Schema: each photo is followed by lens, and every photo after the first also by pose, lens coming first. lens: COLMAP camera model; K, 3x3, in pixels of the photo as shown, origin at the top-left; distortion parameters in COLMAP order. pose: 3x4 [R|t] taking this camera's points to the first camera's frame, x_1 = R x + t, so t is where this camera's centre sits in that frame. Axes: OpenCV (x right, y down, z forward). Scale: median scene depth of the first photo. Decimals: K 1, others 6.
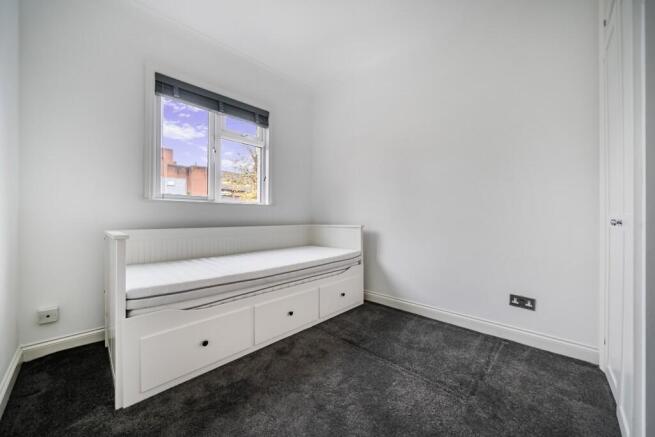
lens RADIAL K [[244.3, 0, 324.0], [0, 244.3, 218.6], [0, 0, 1]] dist [-0.000838, -0.000175]
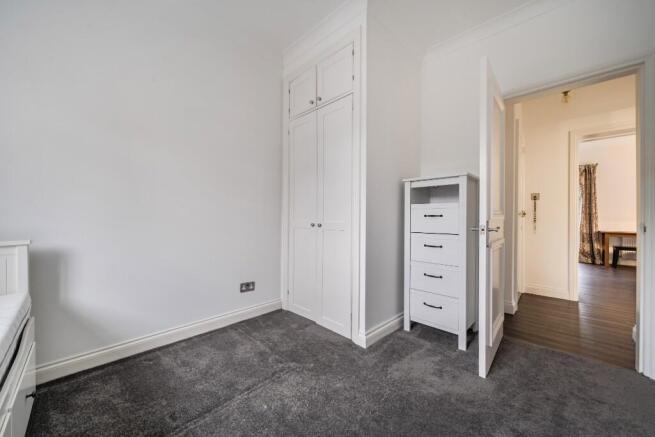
lens RADIAL K [[244.3, 0, 324.0], [0, 244.3, 218.6], [0, 0, 1]] dist [-0.000838, -0.000175]
pose [[0.013749, -0.007503, 0.999877, -0.456374], [-0.004996, 0.999959, 0.007572, -0.029948], [-0.999893, -0.005099, 0.013711, 0.560420]]
